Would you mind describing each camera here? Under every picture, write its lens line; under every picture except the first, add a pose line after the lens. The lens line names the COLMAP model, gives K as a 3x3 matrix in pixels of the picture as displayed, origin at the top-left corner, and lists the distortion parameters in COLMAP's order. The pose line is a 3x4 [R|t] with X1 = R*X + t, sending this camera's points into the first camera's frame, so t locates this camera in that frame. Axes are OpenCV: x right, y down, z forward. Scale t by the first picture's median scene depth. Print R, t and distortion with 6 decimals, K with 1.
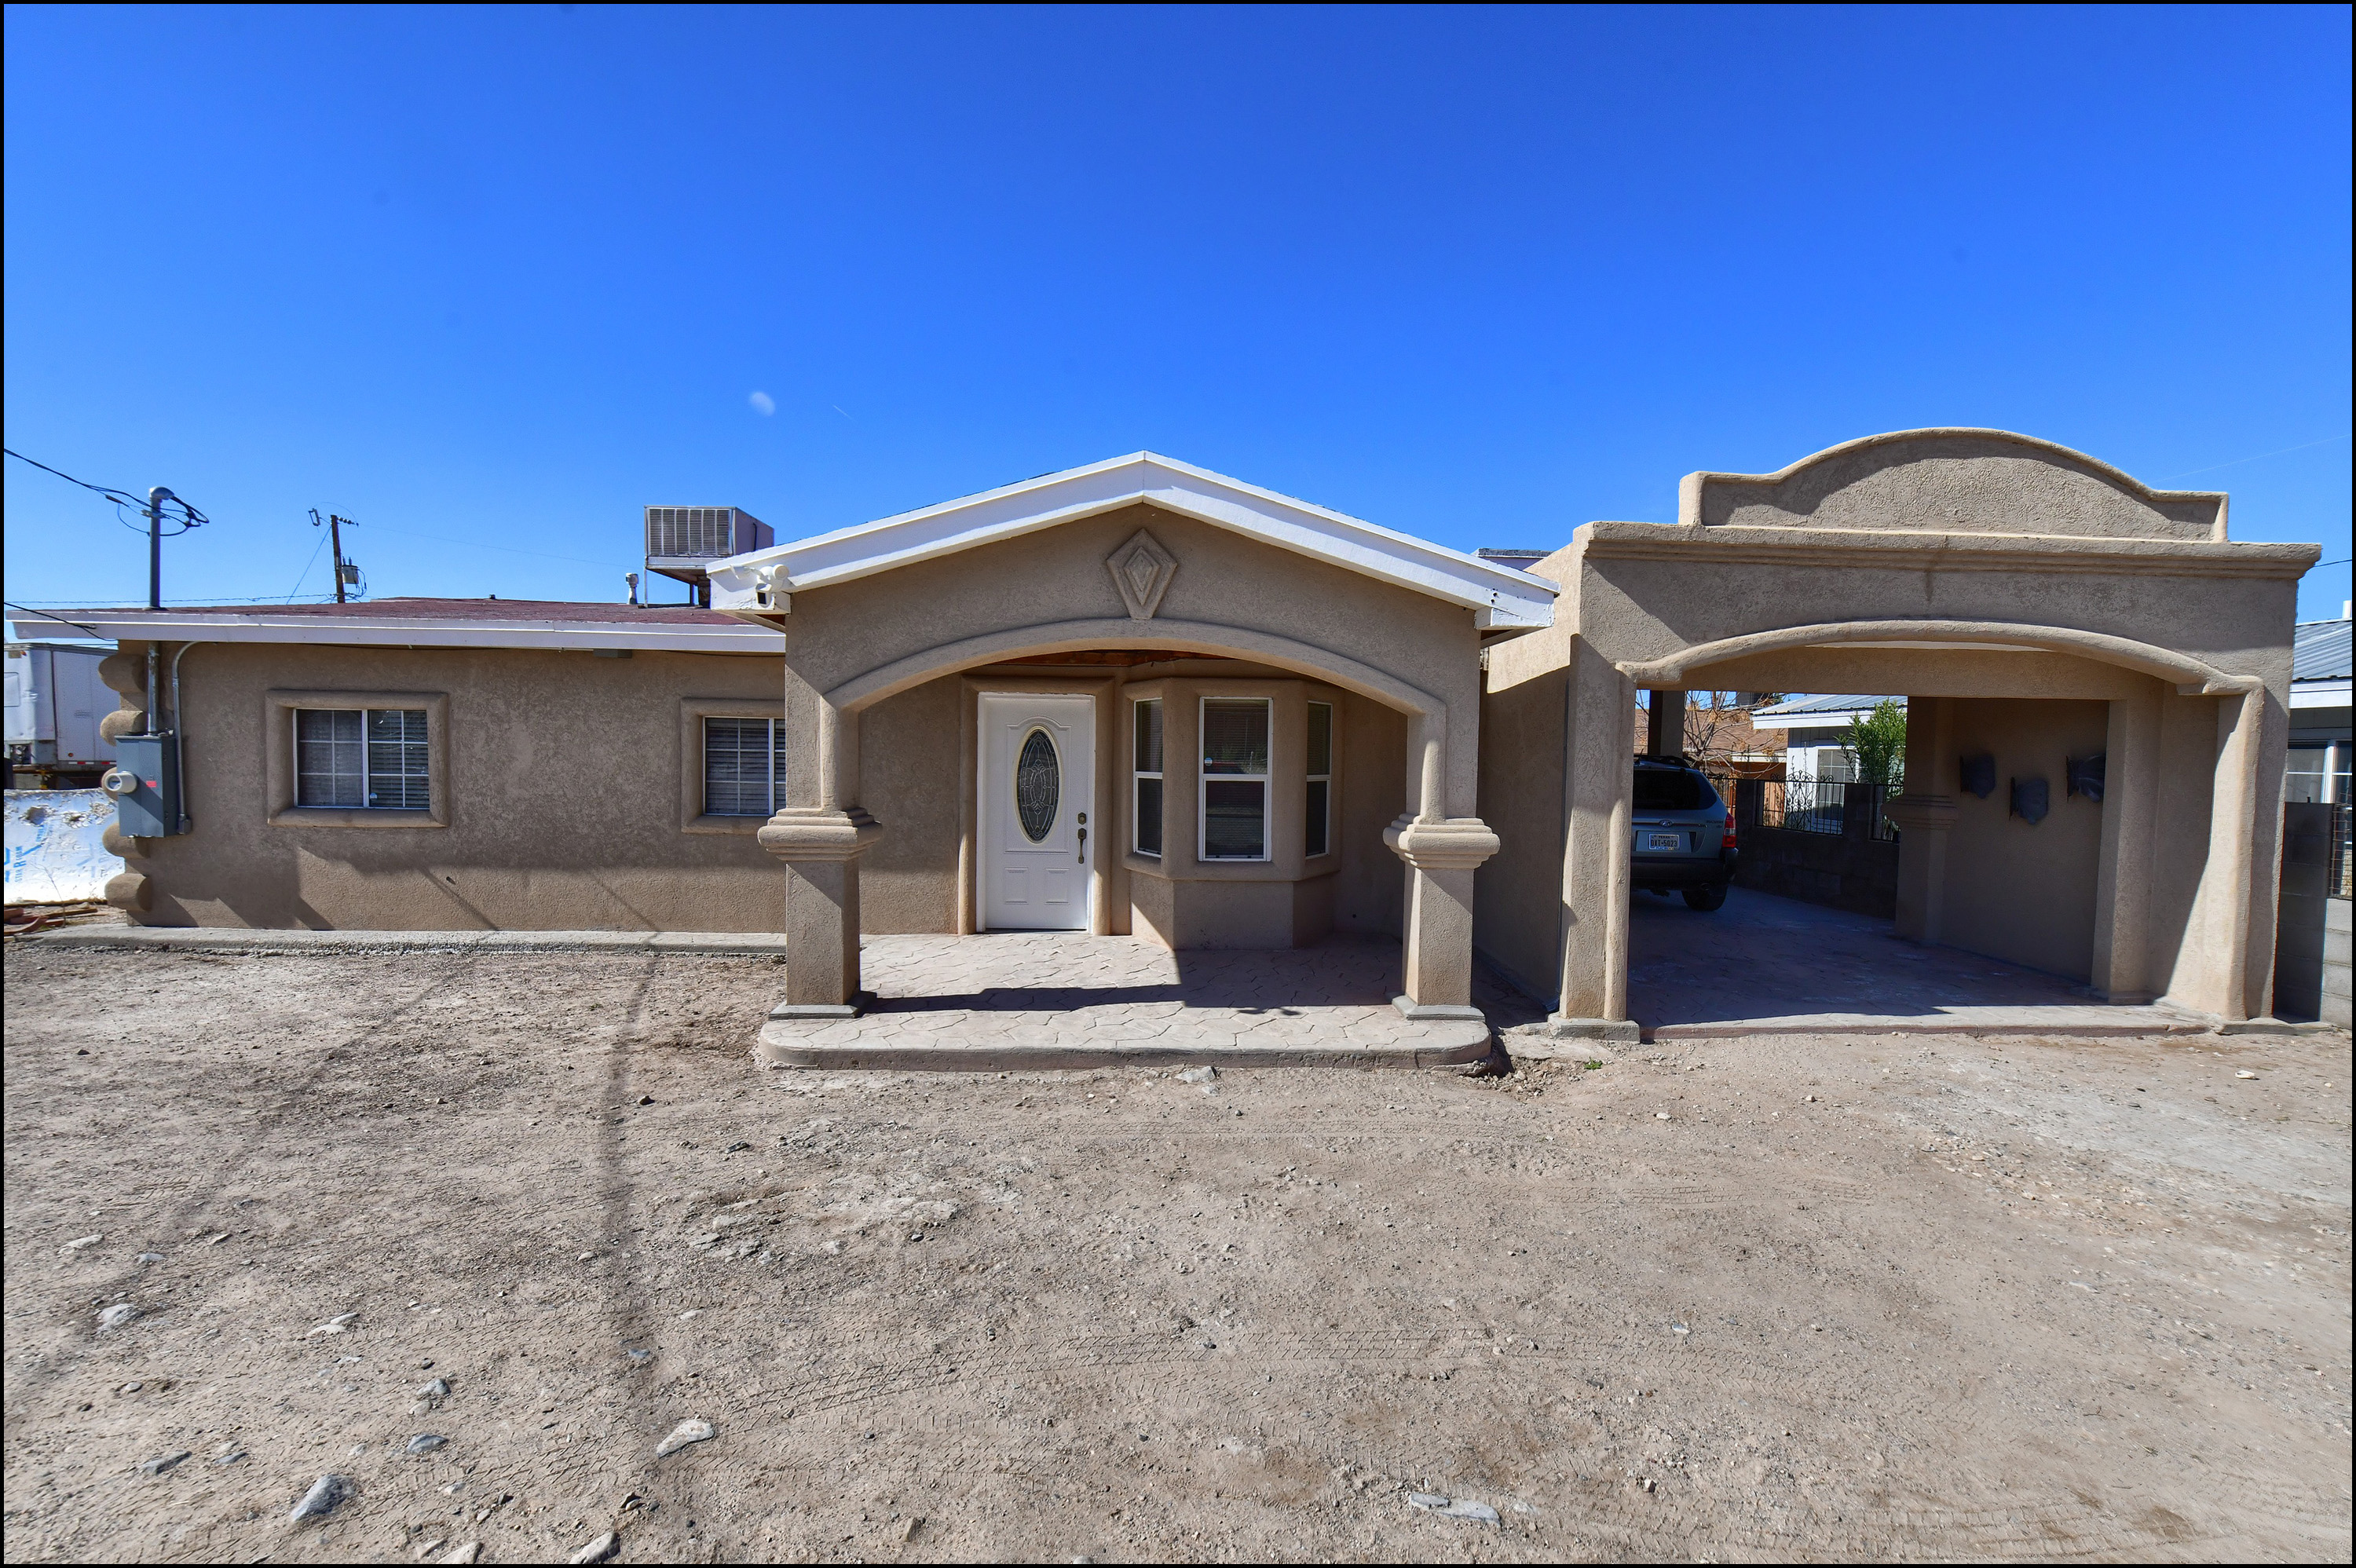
lens RADIAL K [[944.0, 0, 1196.1], [0, 944.0, 794.0], [0, 0, 1]] dist [-0.007444, -0.000474]
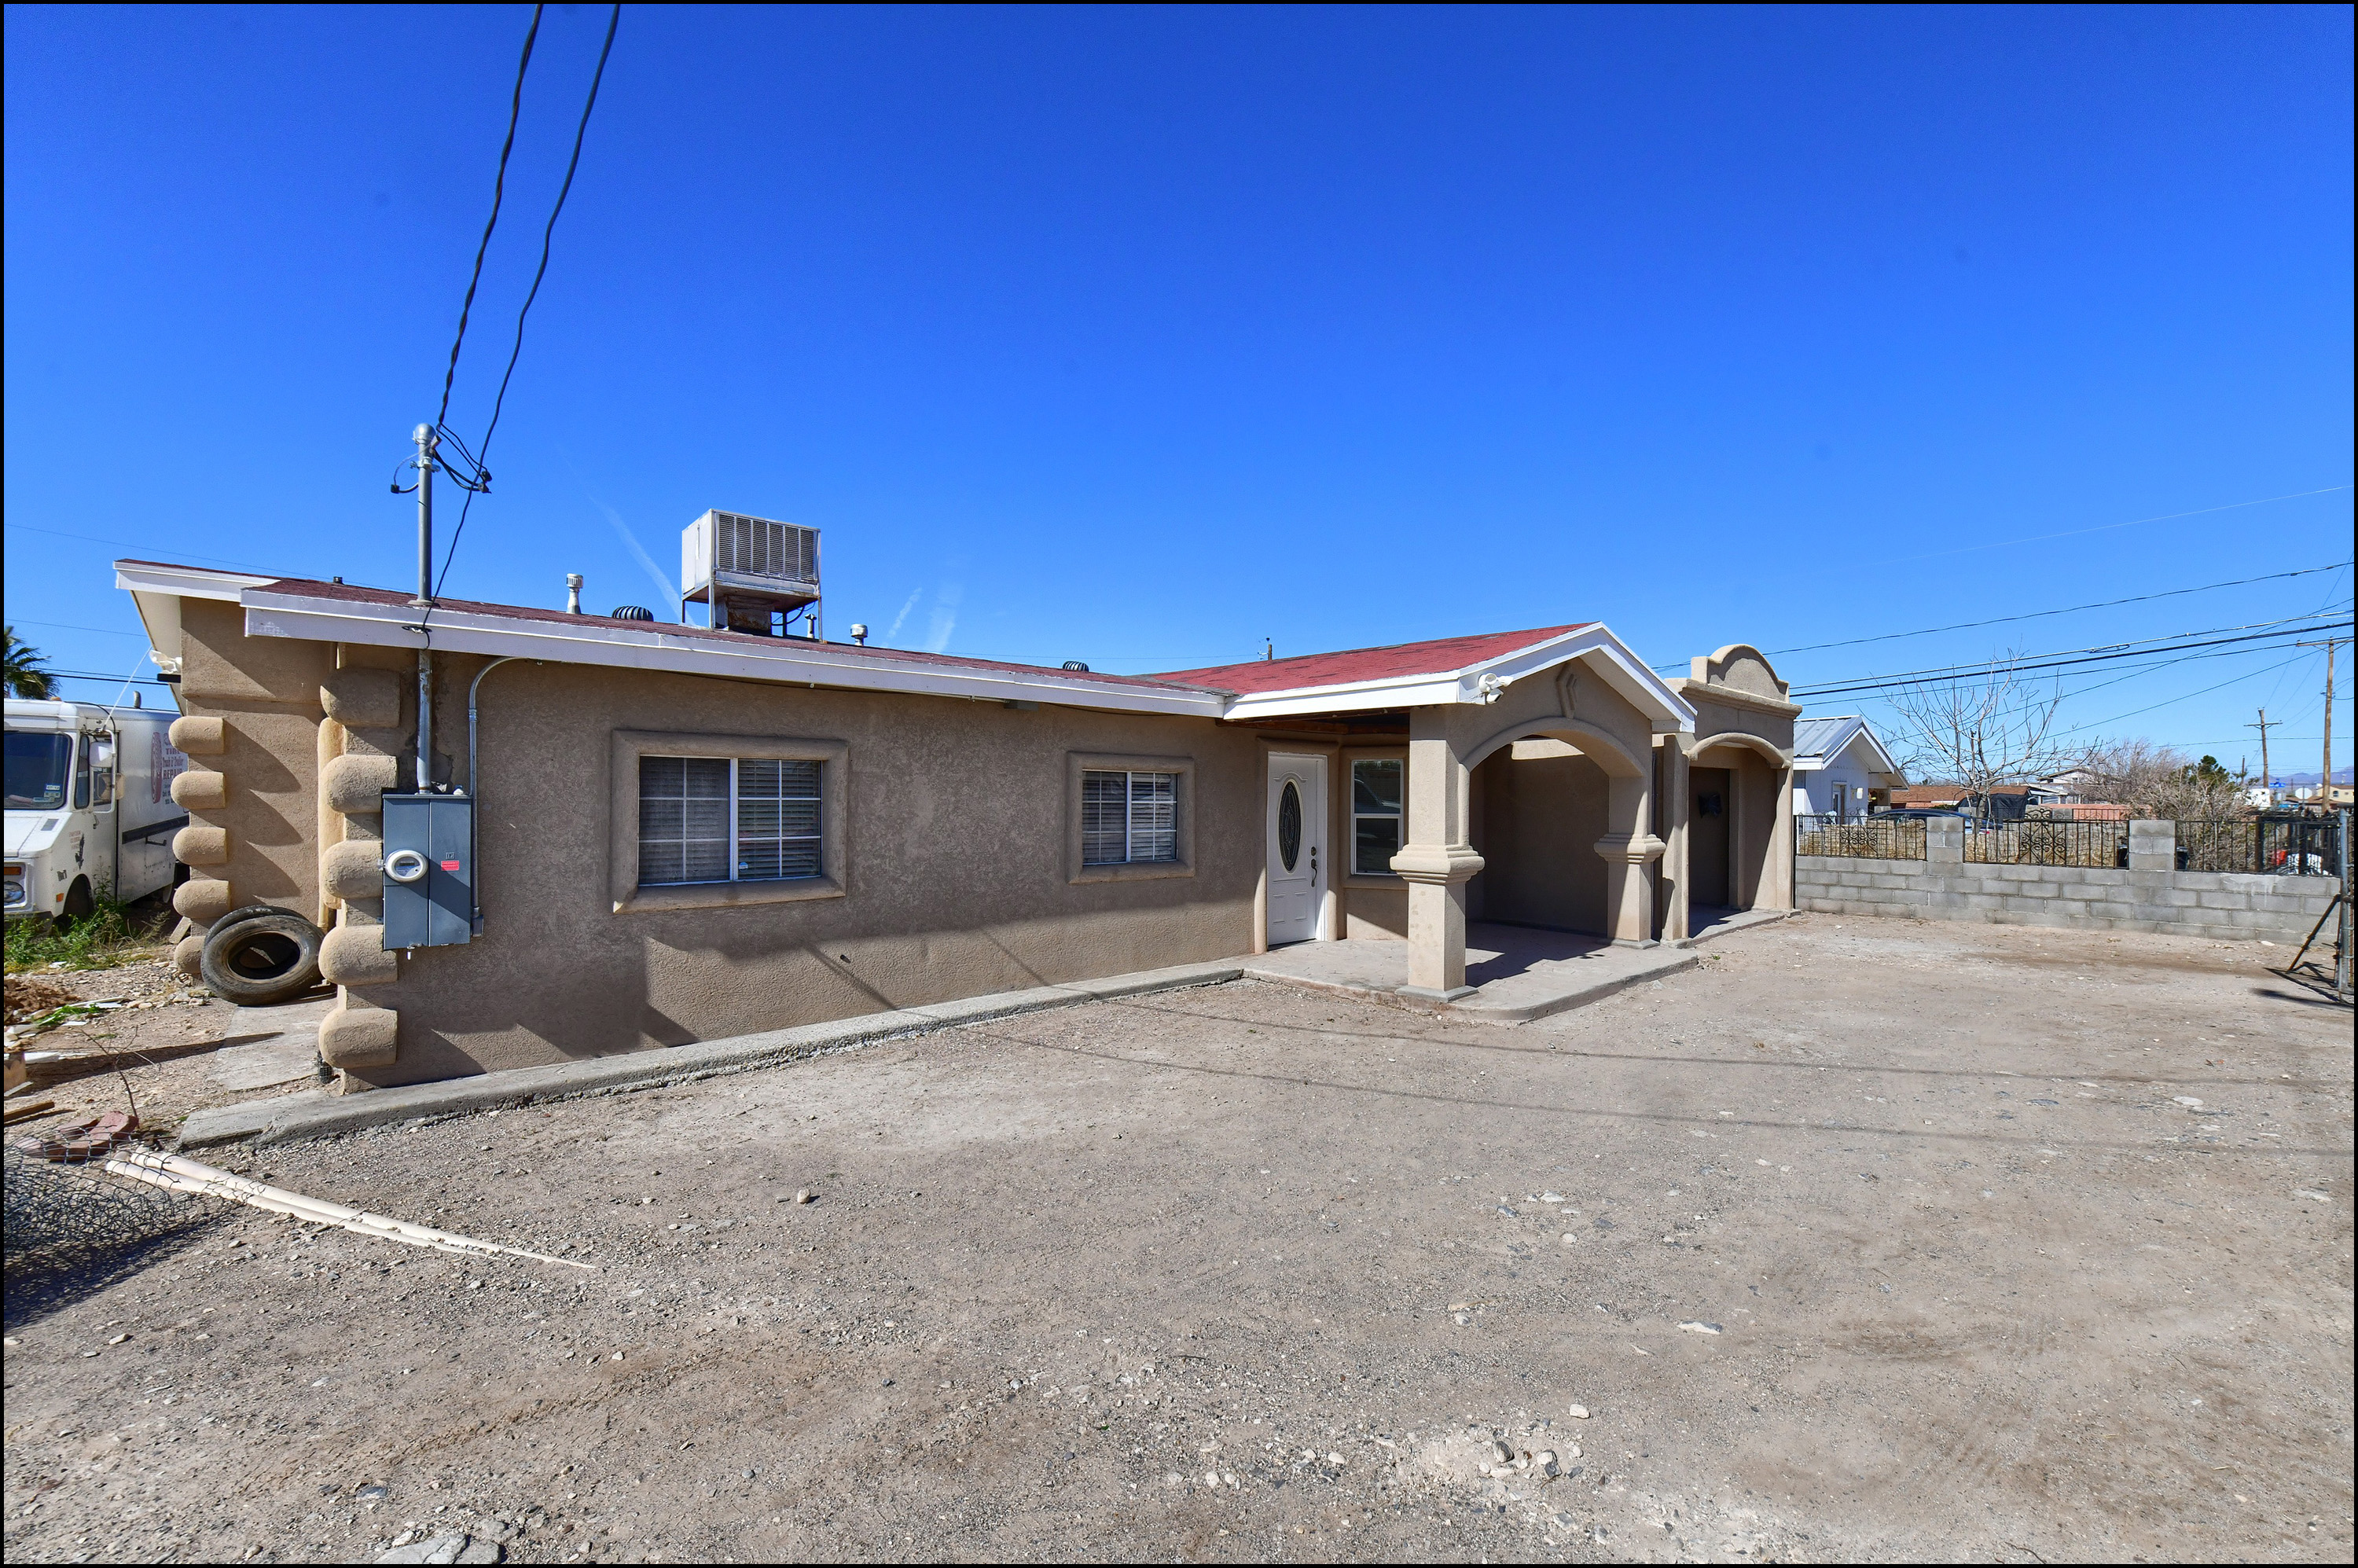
lens RADIAL K [[944.9, 0, 1202.0], [0, 944.9, 798.2], [0, 0, 1]] dist [-0.007444, -0.000474]
pose [[0.758171, -0.012188, 0.651941, -1.117363], [0.033811, 0.999215, -0.020640, -0.025762], [-0.651178, 0.037692, 0.757988, 0.131326]]
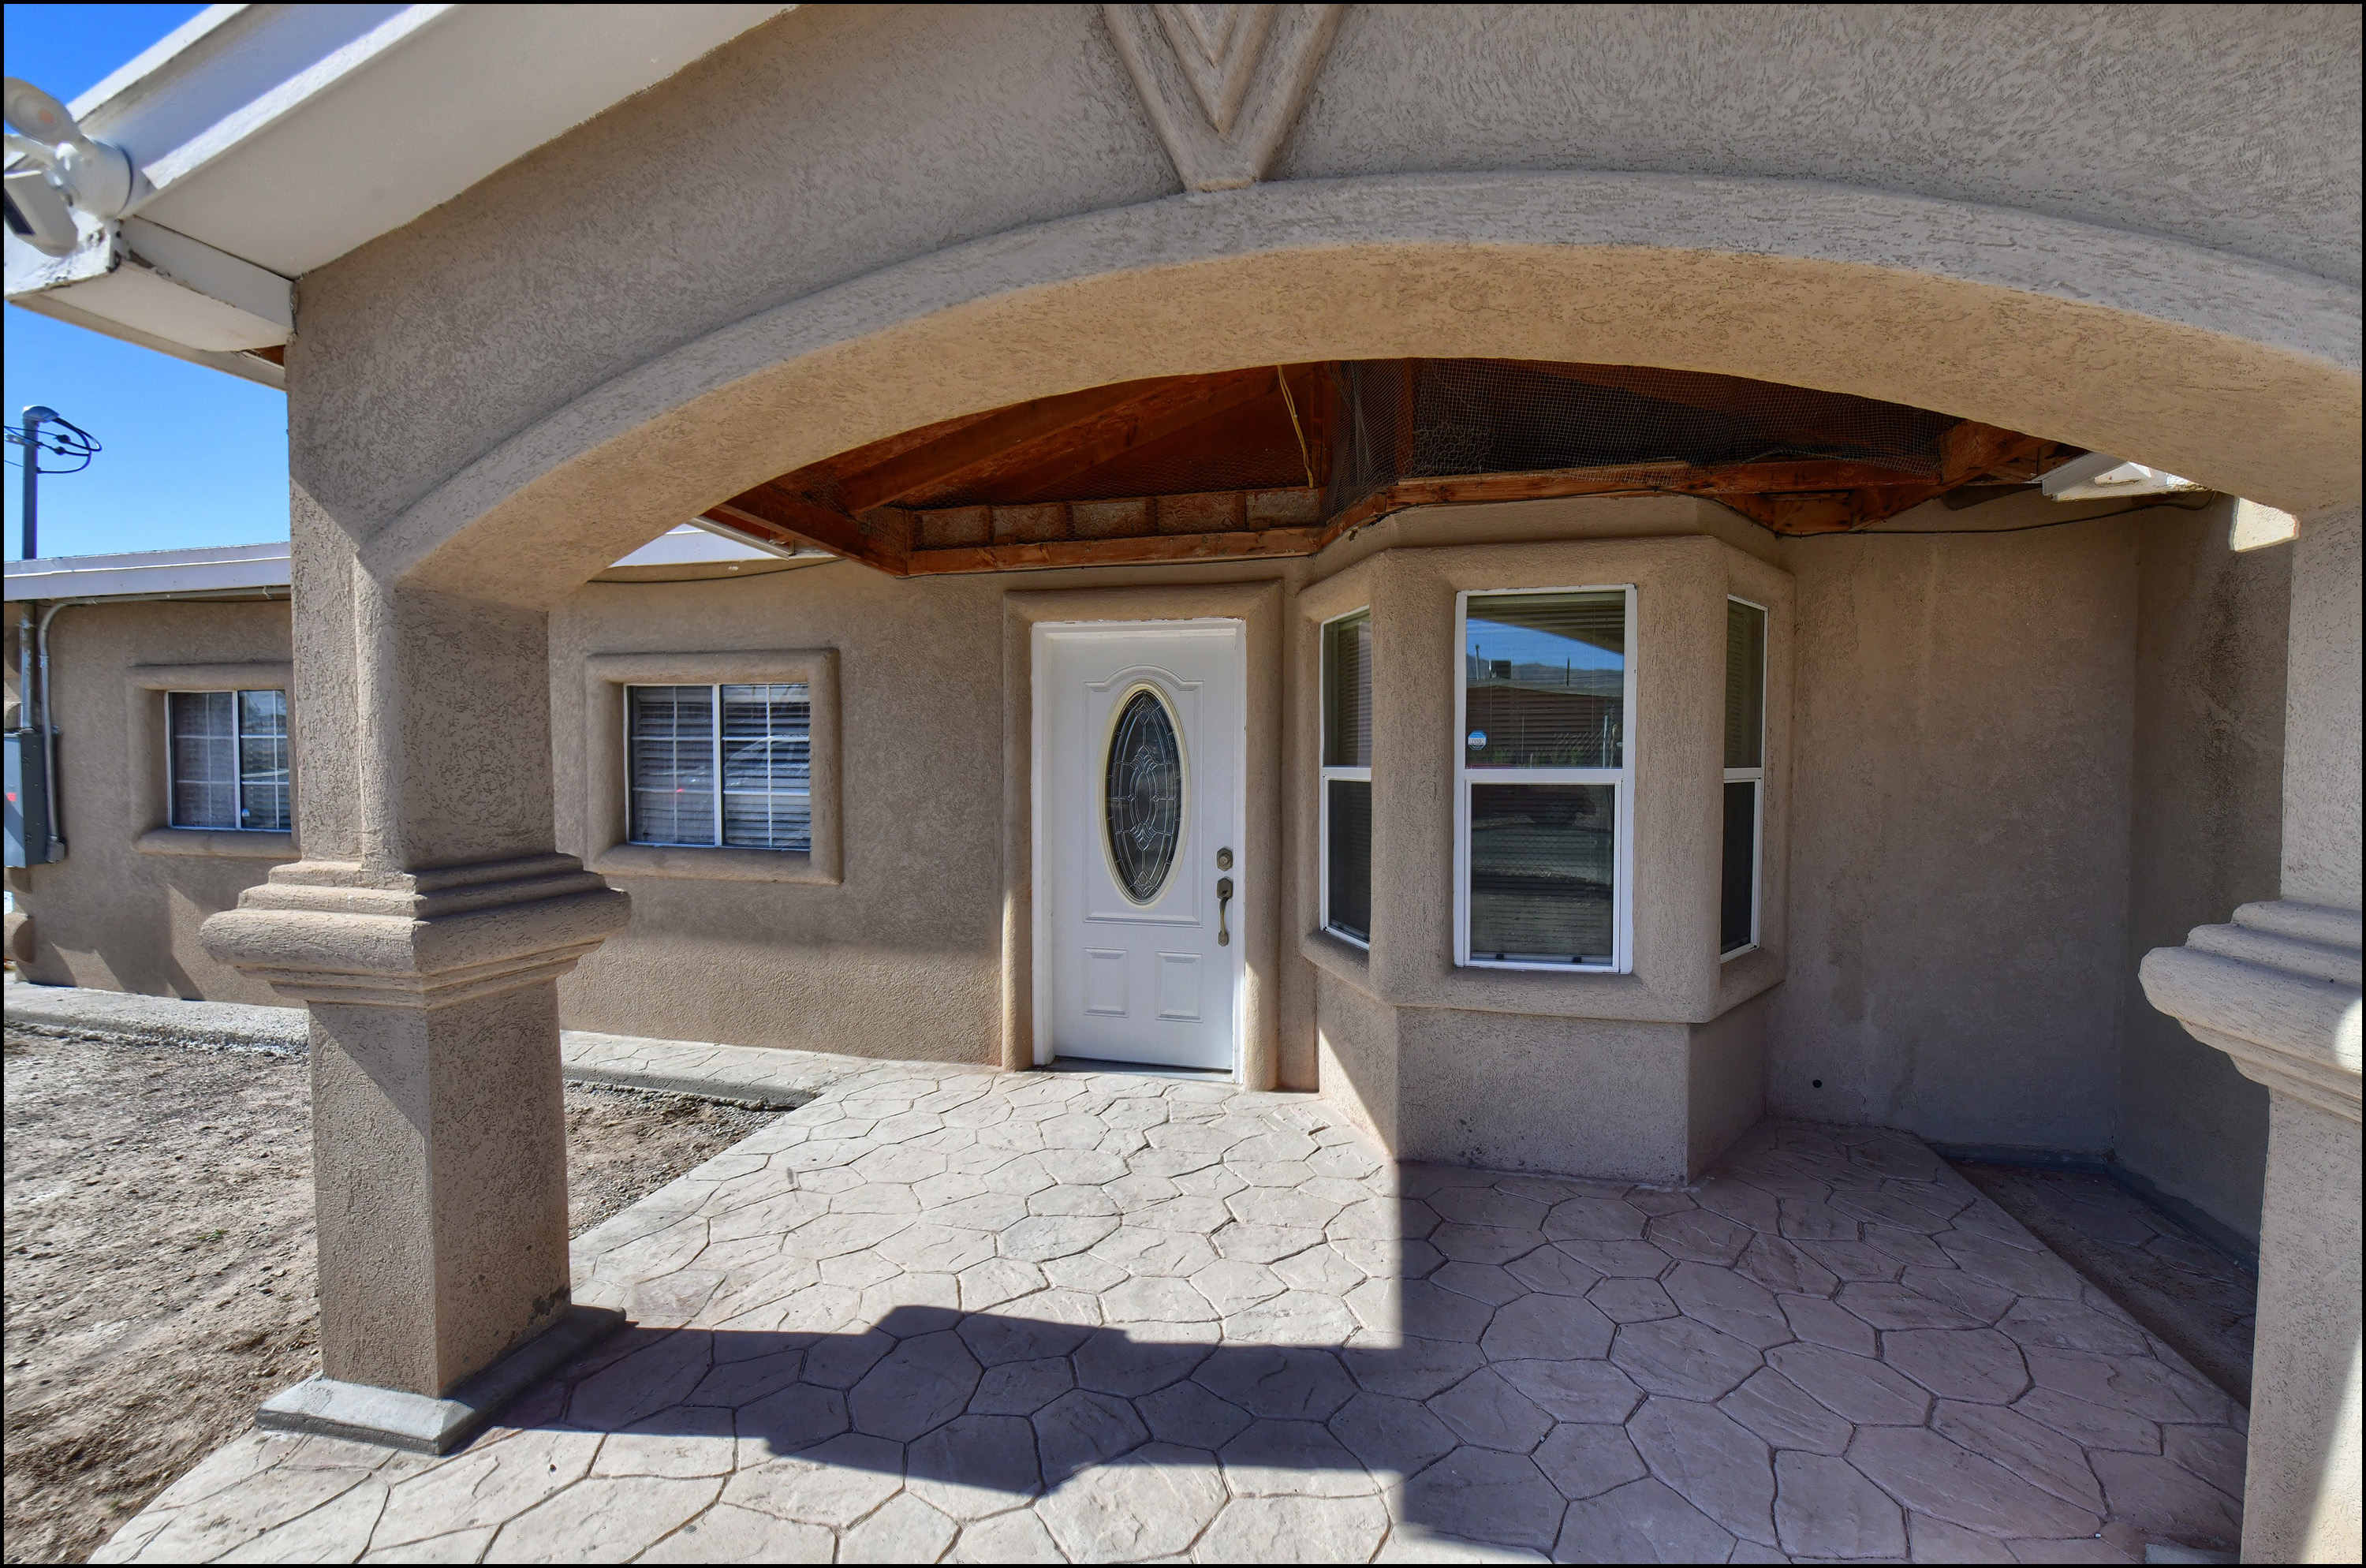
lens RADIAL K [[948.2, 0, 1199.1], [0, 948.2, 794.2], [0, 0, 1]] dist [-0.007444, -0.000474]
pose [[0.963732, -0.003075, -0.266854, 0.005840], [0.001102, 0.999971, -0.007544, -0.005525], [0.266870, 0.006976, 0.963707, 0.514351]]
